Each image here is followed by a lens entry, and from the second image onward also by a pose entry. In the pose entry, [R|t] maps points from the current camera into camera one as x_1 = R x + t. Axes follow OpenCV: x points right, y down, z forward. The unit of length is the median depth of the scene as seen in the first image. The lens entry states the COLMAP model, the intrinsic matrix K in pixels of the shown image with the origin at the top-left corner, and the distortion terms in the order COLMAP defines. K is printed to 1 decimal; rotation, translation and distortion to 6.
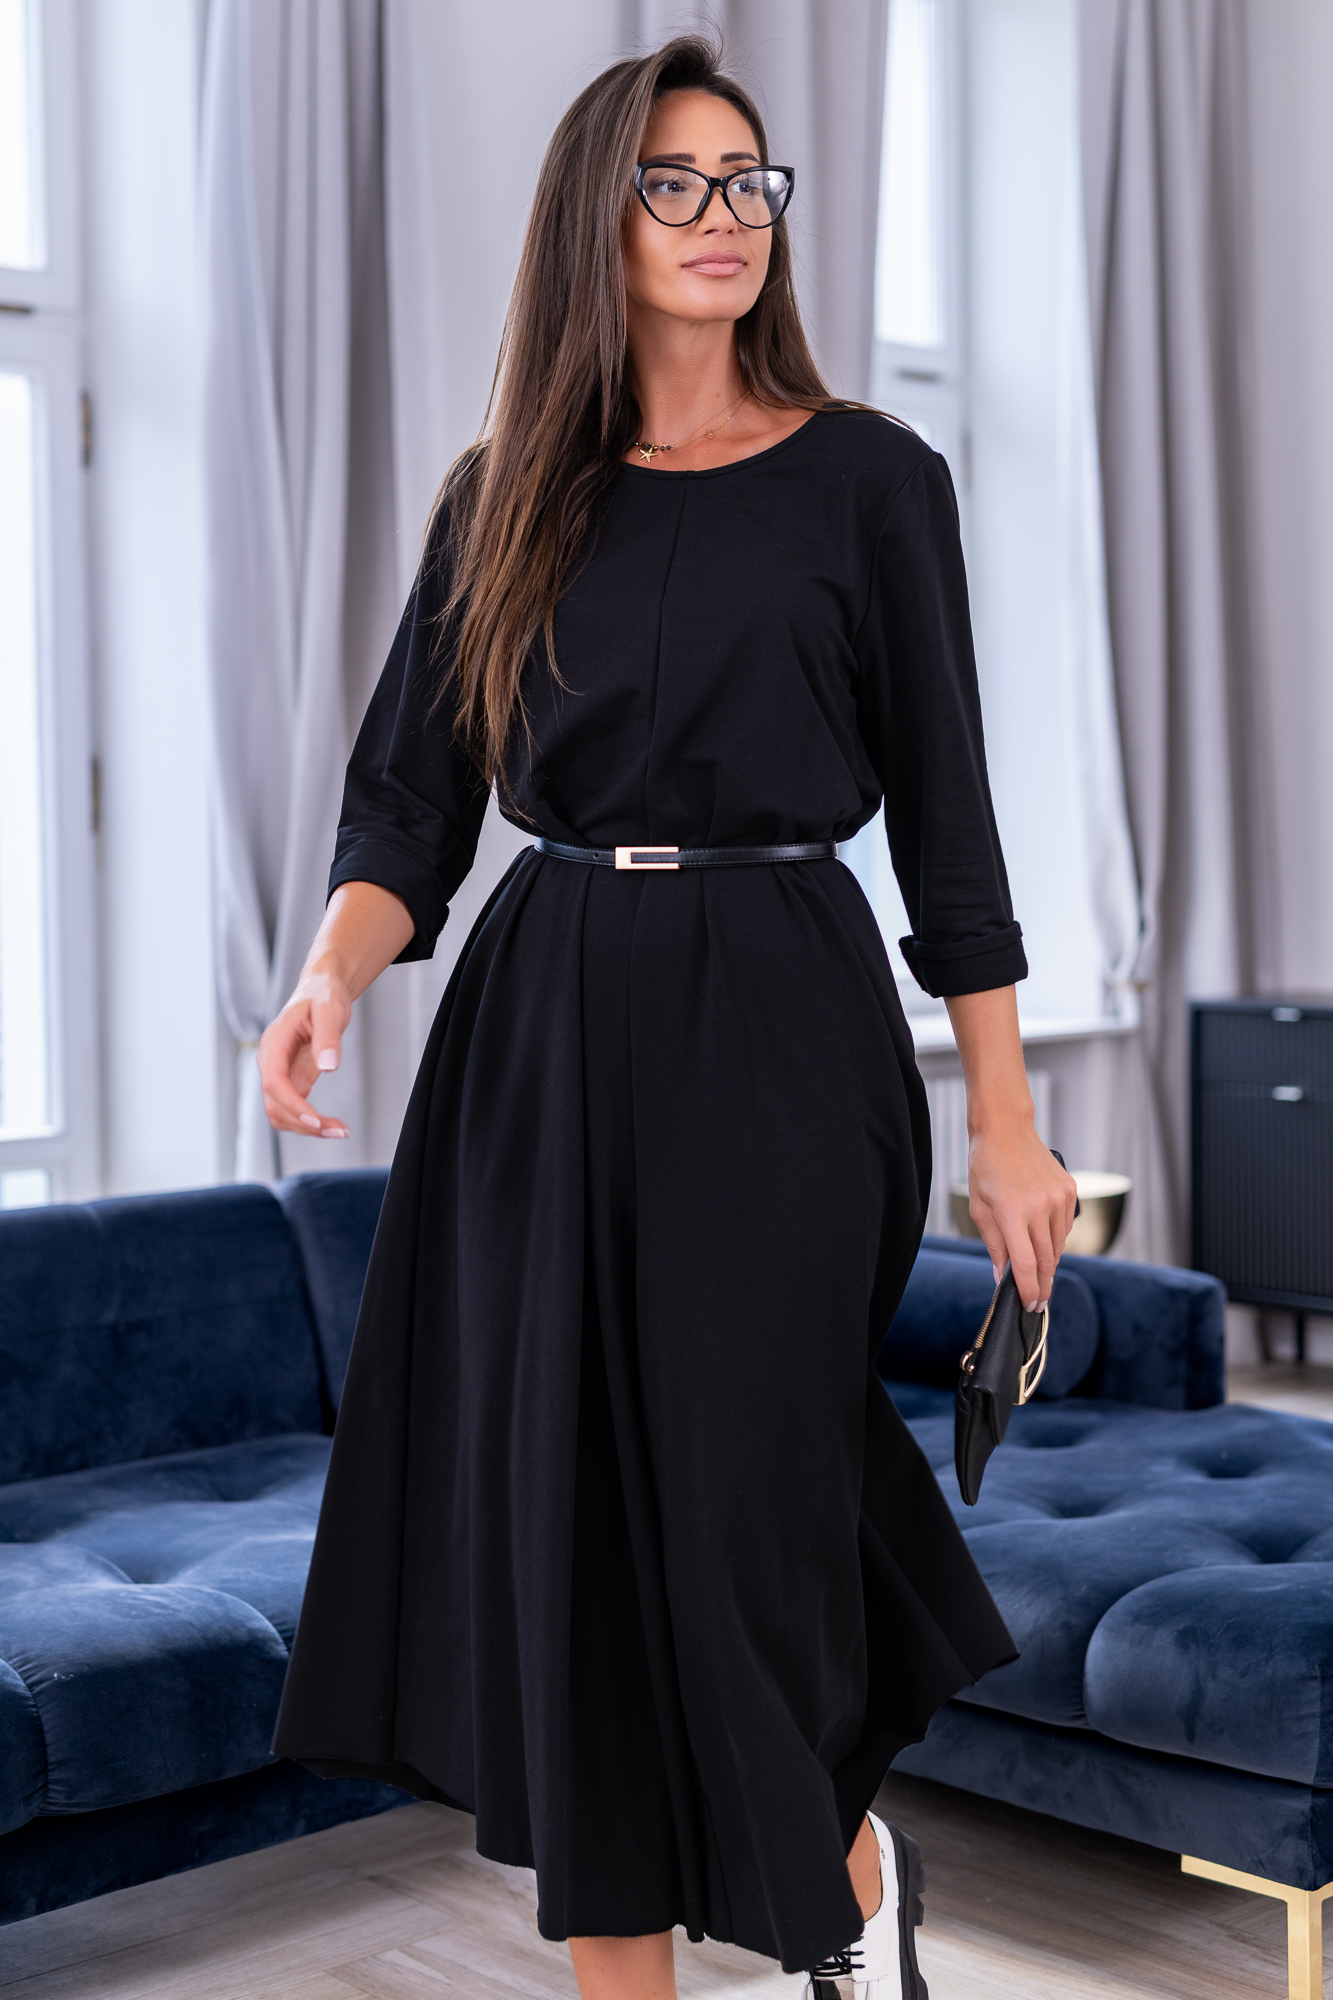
lens RADIAL K [[2780.6, 0, 729.8], [0, 2780.6, 968.1], [0, 0, 1]] dist [0.001535, 0.000000]
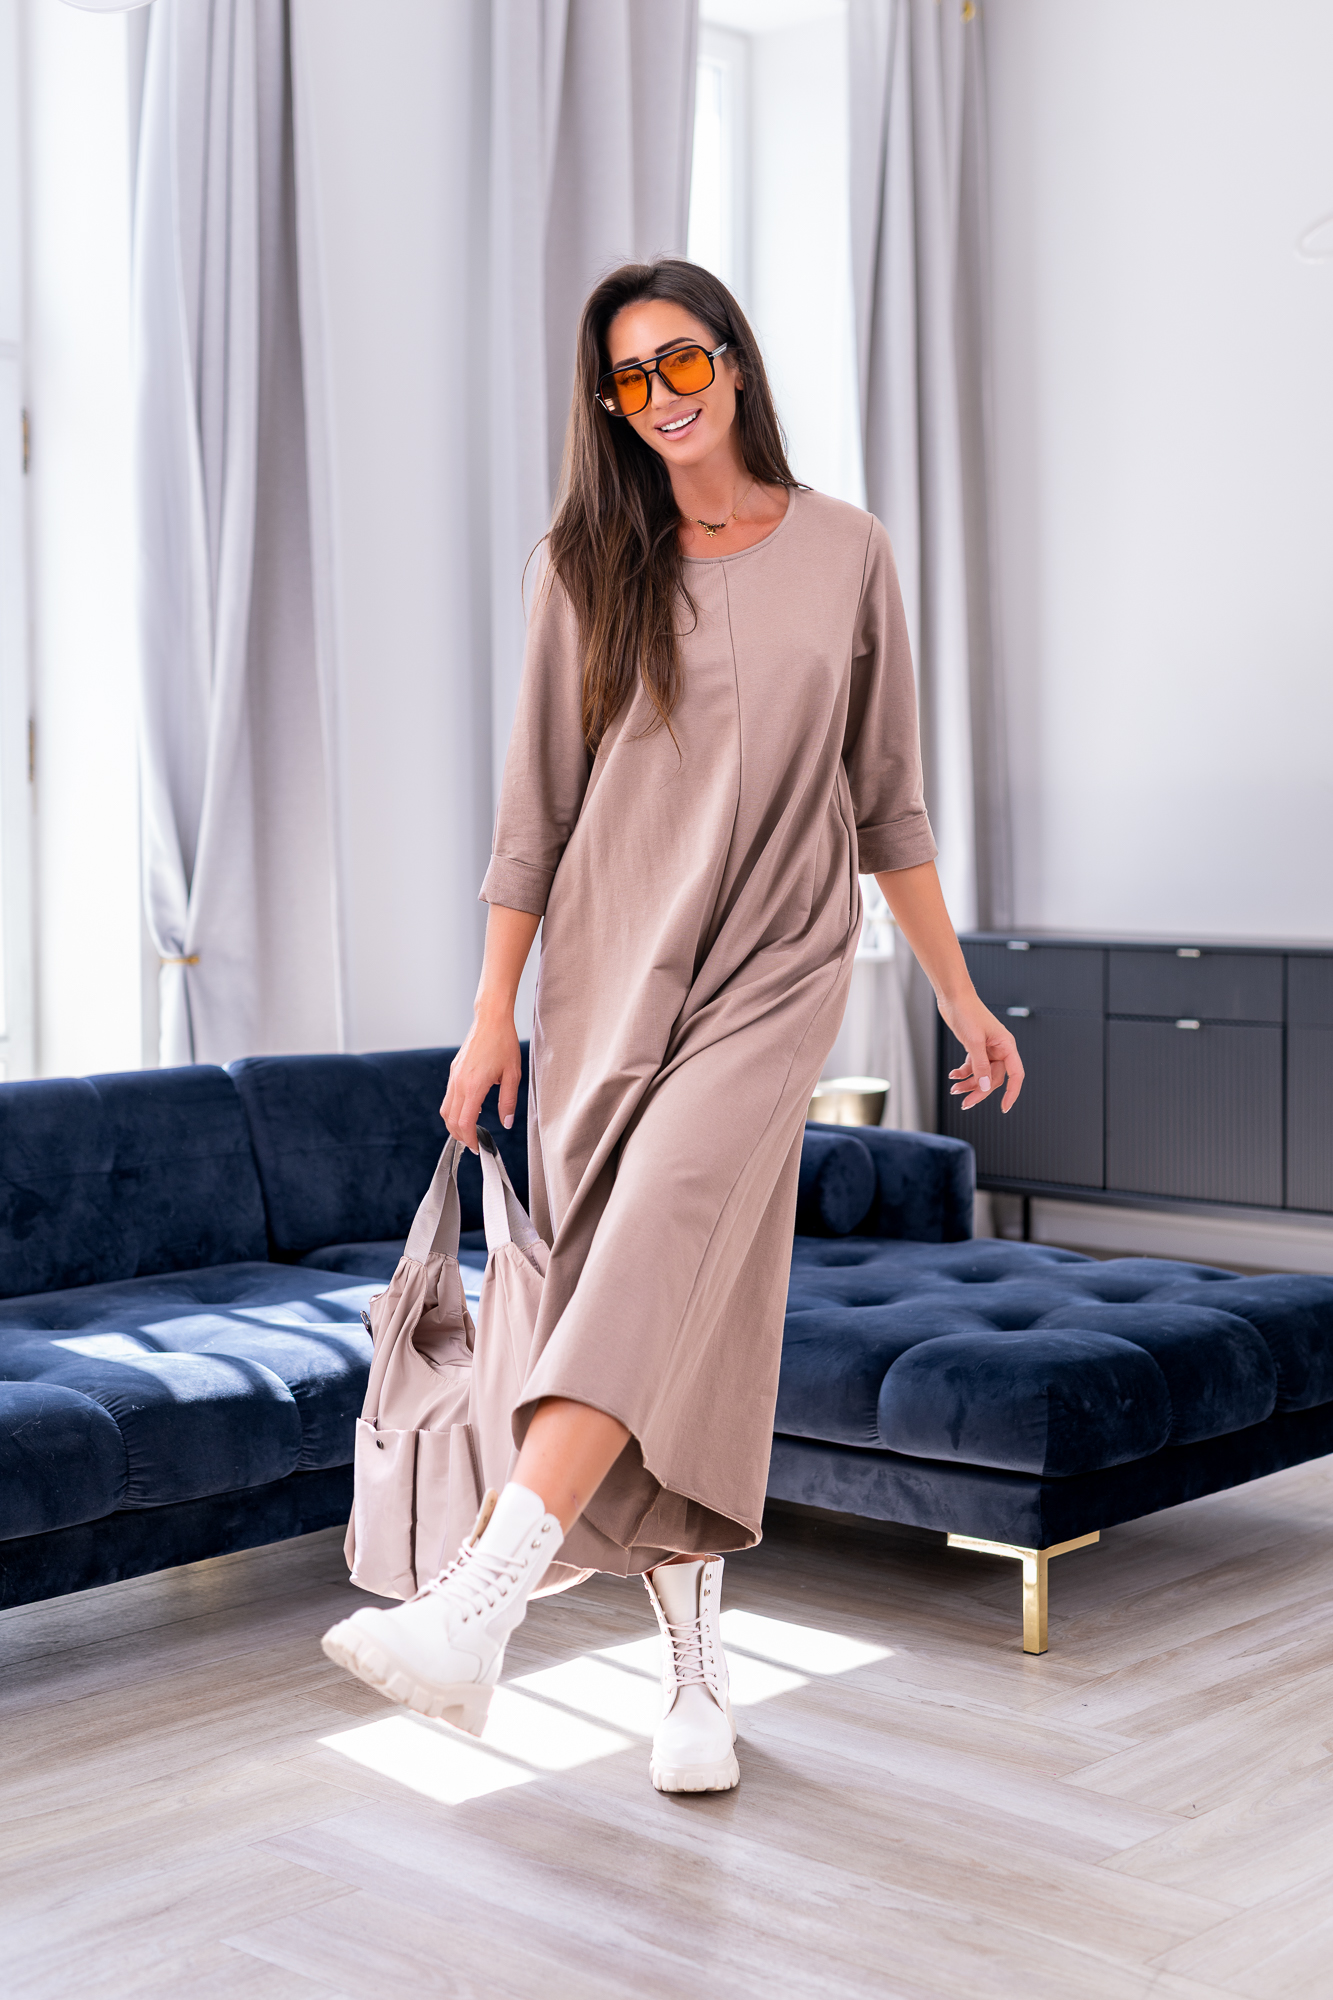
lens RADIAL K [[2780.6, 0, 710.9], [0, 2780.6, 975.2], [0, 0, 1]] dist [0.001535, 0.000000]
pose [[0.995671, 0.004456, 0.092840, -0.068878], [-0.006192, 0.999811, 0.018423, 0.013516], [-0.092740, -0.018918, 0.995511, -0.293685]]
